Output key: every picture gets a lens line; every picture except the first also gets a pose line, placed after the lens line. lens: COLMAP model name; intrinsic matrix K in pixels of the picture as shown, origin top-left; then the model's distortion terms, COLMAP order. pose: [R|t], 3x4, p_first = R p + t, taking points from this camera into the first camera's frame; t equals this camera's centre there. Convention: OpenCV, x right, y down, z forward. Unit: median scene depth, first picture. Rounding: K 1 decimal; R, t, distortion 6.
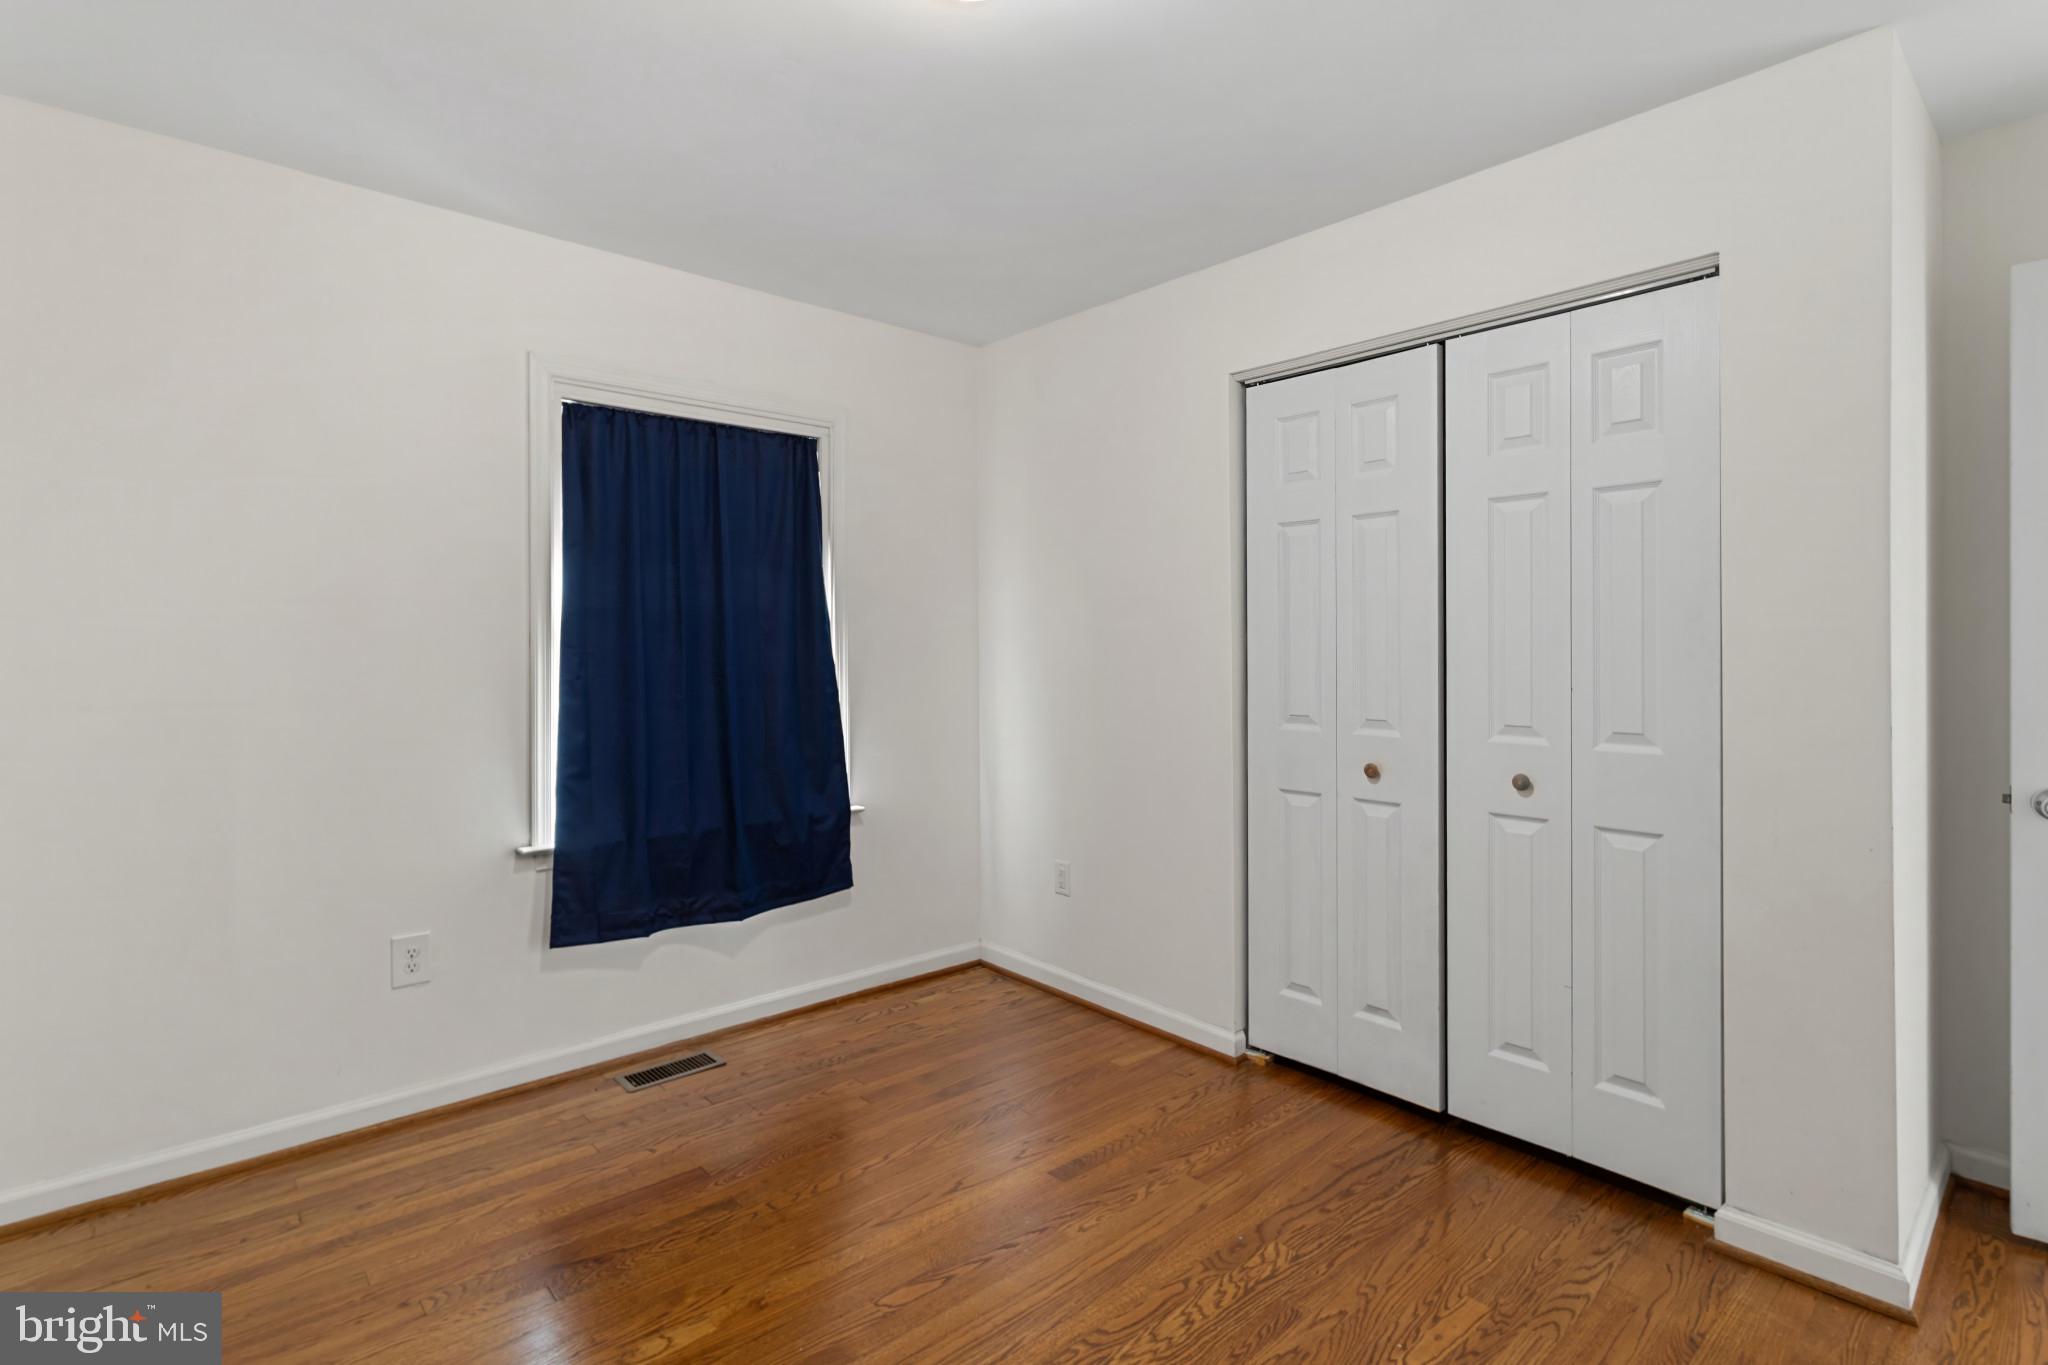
lens RADIAL K [[984.2, 0, 1023.8], [0, 984.2, 667.1], [0, 0, 1]] dist [0.002598, 0.000488]
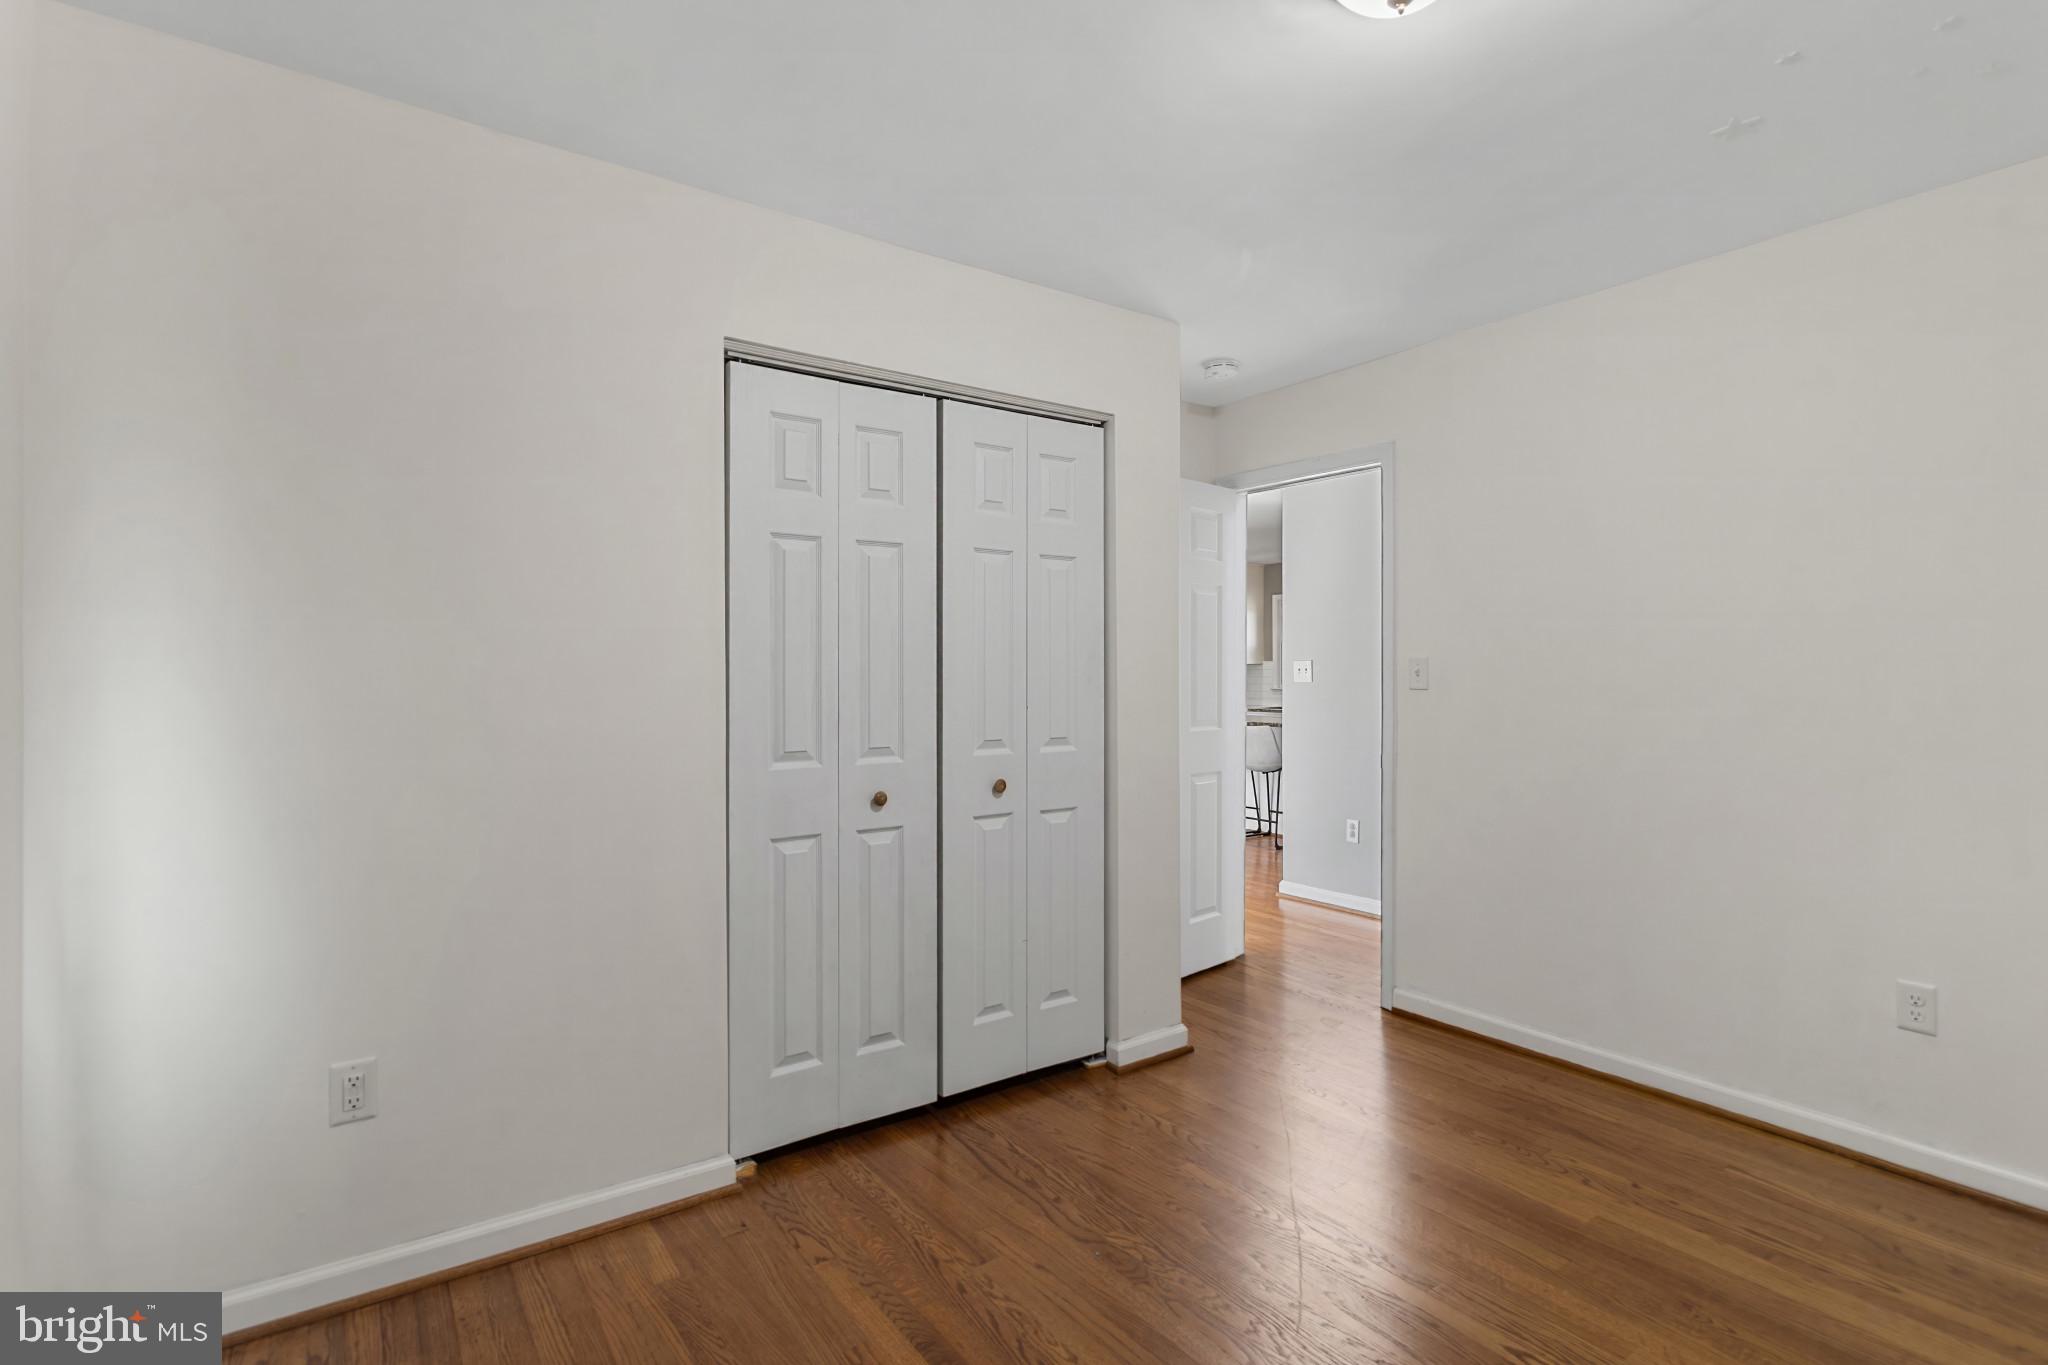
lens RADIAL K [[984.2, 0, 1032.0], [0, 984.2, 678.2], [0, 0, 1]] dist [0.002598, 0.000488]
pose [[0.111997, -0.005295, 0.993694, -0.635057], [0.020214, 0.999791, 0.003049, -0.017599], [-0.993503, 0.019745, 0.112081, 0.747088]]
